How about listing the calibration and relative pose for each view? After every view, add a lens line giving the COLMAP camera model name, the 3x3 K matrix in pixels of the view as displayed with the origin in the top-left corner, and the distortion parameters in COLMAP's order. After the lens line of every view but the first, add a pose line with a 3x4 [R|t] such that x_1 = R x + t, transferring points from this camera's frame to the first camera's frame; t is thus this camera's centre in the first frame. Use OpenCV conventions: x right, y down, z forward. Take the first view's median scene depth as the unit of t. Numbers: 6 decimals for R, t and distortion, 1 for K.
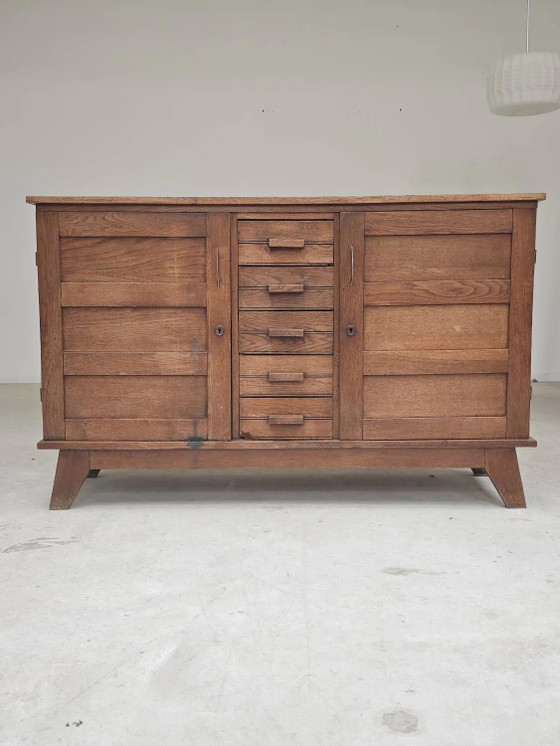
lens RADIAL K [[918.0, 0, 278.2], [0, 918.0, 388.7], [0, 0, 1]] dist [0.205574, -0.816568]
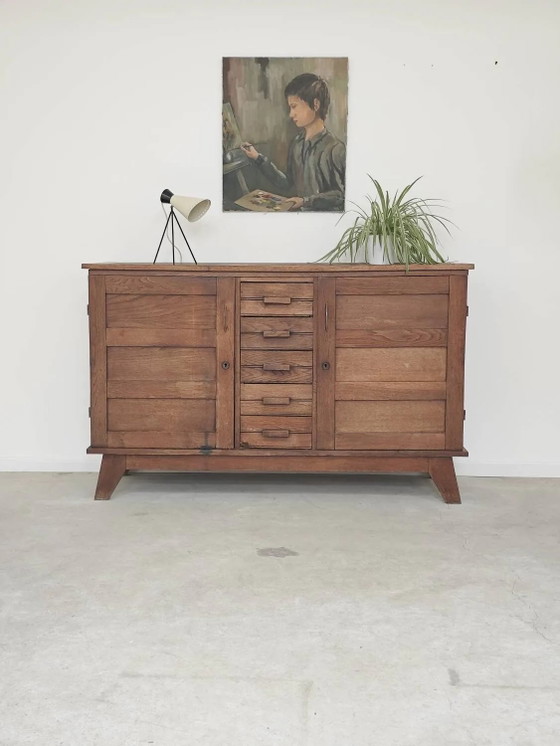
lens RADIAL K [[907.3, 0, 266.9], [0, 907.3, 373.6], [0, 0, 1]] dist [0.220178, -0.863992]
pose [[0.999687, 0.009881, -0.023002, 0.024899], [-0.010148, 0.999882, -0.011548, -0.036478], [0.022885, 0.011778, 0.999669, -0.294274]]
